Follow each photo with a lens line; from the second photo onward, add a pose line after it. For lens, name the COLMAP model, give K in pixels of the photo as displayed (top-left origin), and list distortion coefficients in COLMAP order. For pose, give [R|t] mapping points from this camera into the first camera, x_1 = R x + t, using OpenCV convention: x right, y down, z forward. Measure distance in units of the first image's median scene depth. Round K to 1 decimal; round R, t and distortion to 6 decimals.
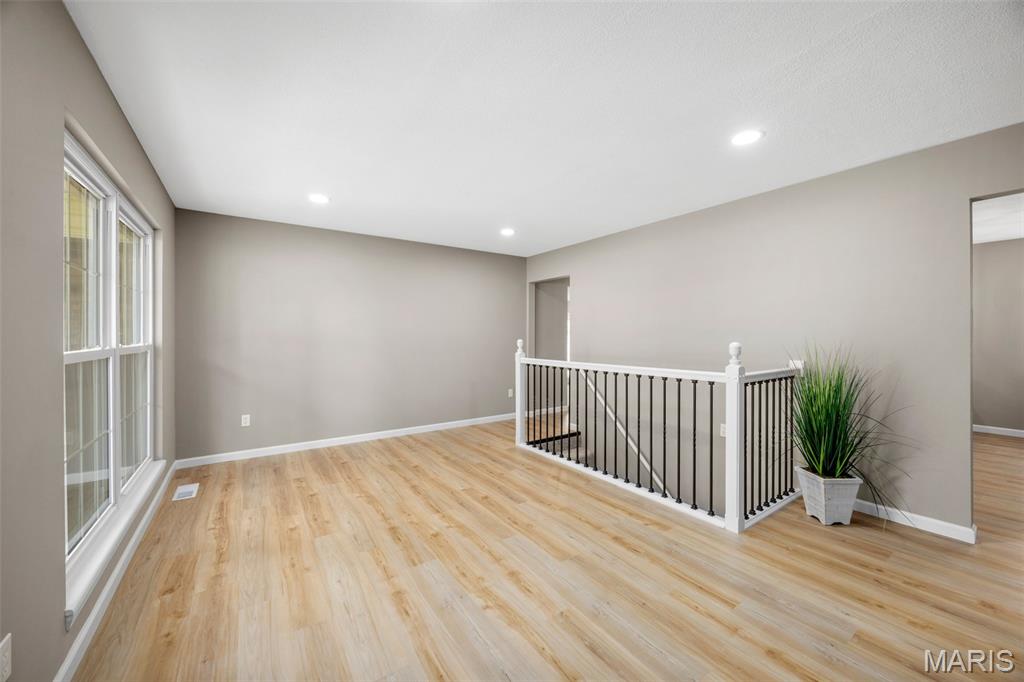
lens RADIAL K [[384.8, 0, 512.0], [0, 384.8, 341.0], [0, 0, 1]] dist [-0.006042, 0.000435]
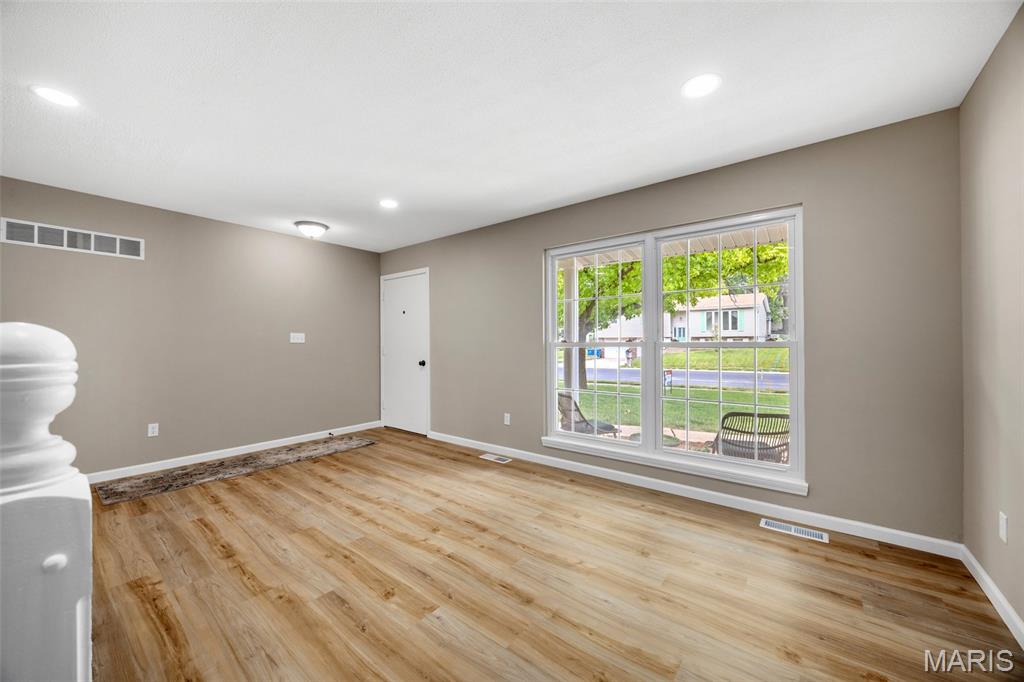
lens RADIAL K [[384.8, 0, 512.0], [0, 384.8, 341.0], [0, 0, 1]] dist [-0.006042, 0.000435]
pose [[-0.955170, 0.004758, -0.296019, -0.087529], [0.000821, 0.999910, 0.013421, -0.002732], [0.296056, 0.012576, -0.955088, 1.835715]]
